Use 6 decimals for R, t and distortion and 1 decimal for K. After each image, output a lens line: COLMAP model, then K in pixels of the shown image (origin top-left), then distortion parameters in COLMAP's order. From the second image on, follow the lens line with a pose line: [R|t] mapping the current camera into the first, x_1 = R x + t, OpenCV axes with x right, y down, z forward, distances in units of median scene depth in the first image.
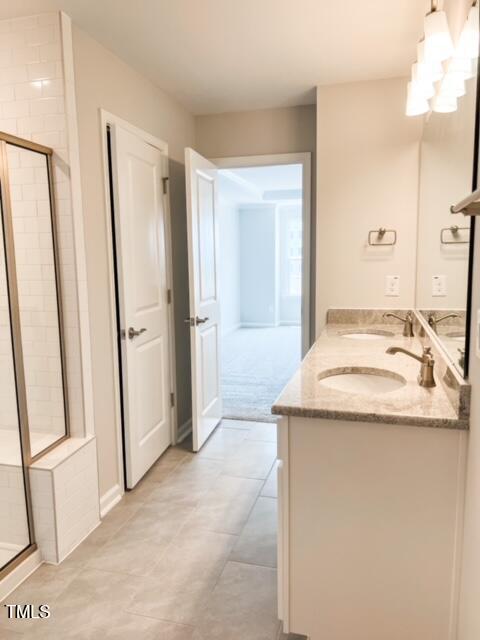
lens RADIAL K [[478.3, 0, 240.0], [0, 478.3, 318.9], [0, 0, 1]] dist [0.030686, -0.003213]
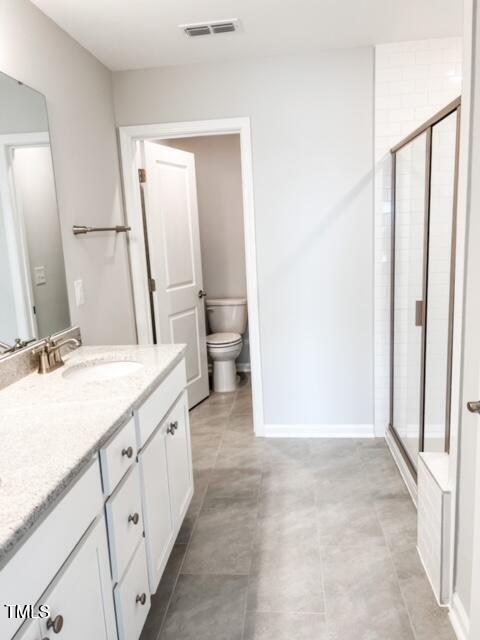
lens RADIAL K [[478.3, 0, 239.3], [0, 478.3, 320.1], [0, 0, 1]] dist [0.030686, -0.003213]
pose [[-0.983465, 0.092095, -0.155932, 0.099259], [0.039520, 0.949427, 0.311492, -0.270519], [0.176733, 0.300179, -0.937367, 1.812621]]
